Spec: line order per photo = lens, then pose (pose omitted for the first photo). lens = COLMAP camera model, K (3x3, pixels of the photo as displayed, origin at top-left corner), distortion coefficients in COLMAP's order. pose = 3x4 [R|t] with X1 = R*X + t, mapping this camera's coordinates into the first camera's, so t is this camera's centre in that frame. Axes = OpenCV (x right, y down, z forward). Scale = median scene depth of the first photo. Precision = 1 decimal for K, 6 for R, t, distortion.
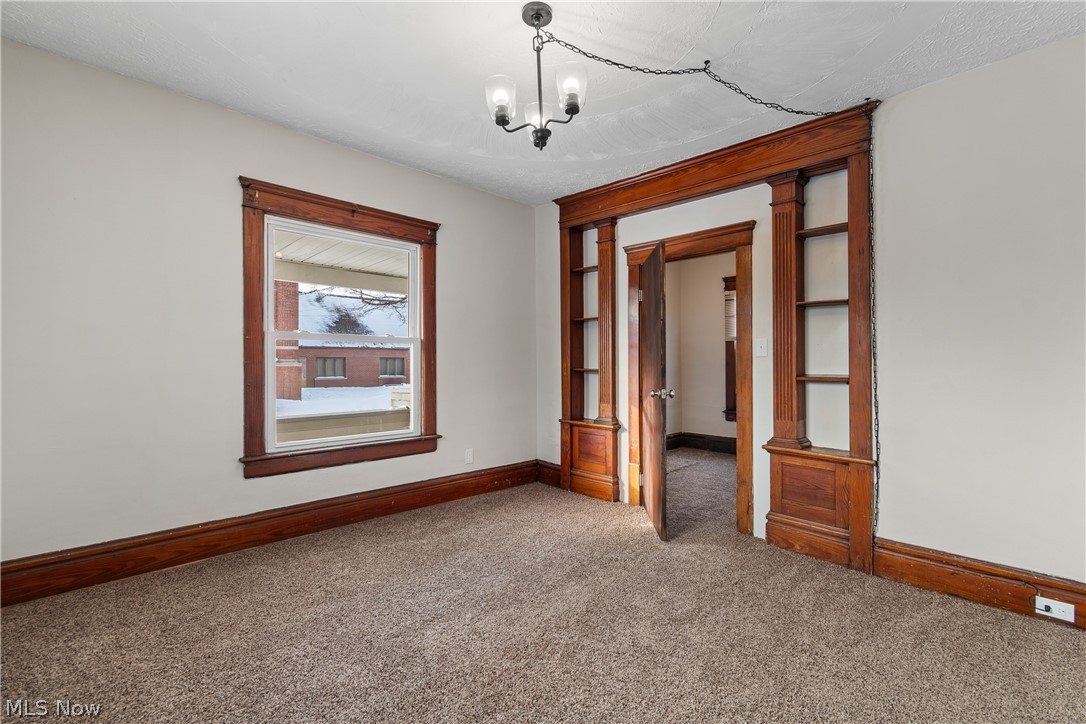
lens RADIAL K [[488.3, 0, 545.3], [0, 488.3, 357.4], [0, 0, 1]] dist [0.001153, -0.000021]
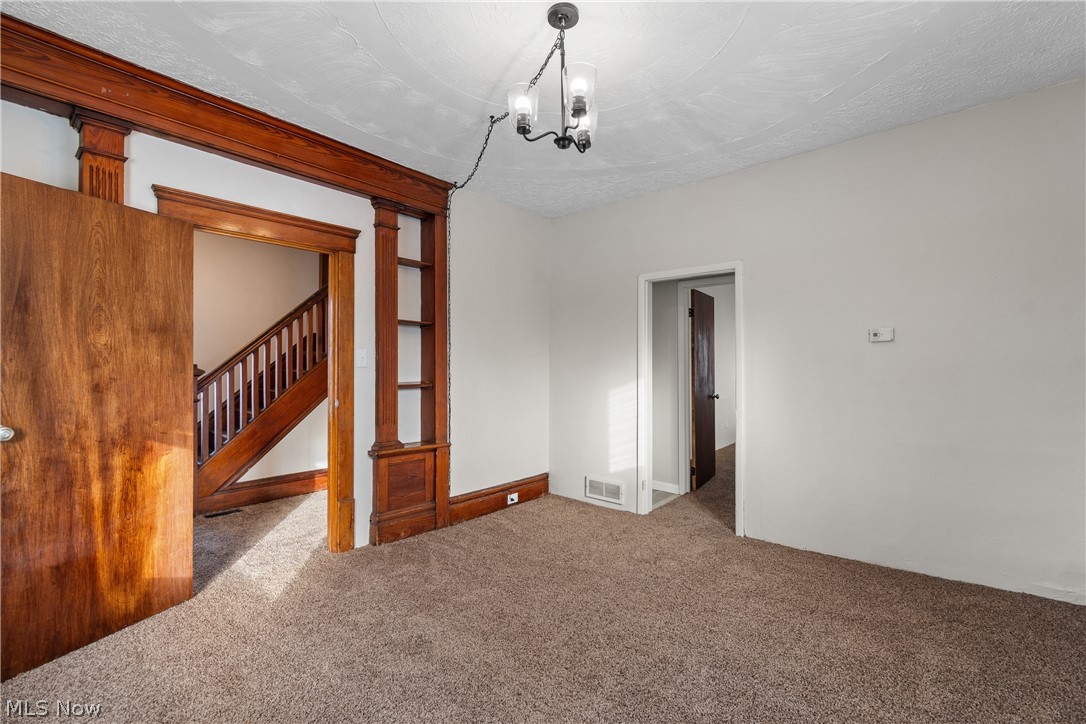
lens RADIAL K [[488.3, 0, 545.3], [0, 488.3, 357.4], [0, 0, 1]] dist [0.001153, -0.000021]
pose [[-0.097712, 0.015831, 0.995089, -0.660812], [-0.008977, 0.999819, -0.016787, -0.008617], [-0.995174, -0.010574, -0.097552, 0.783802]]
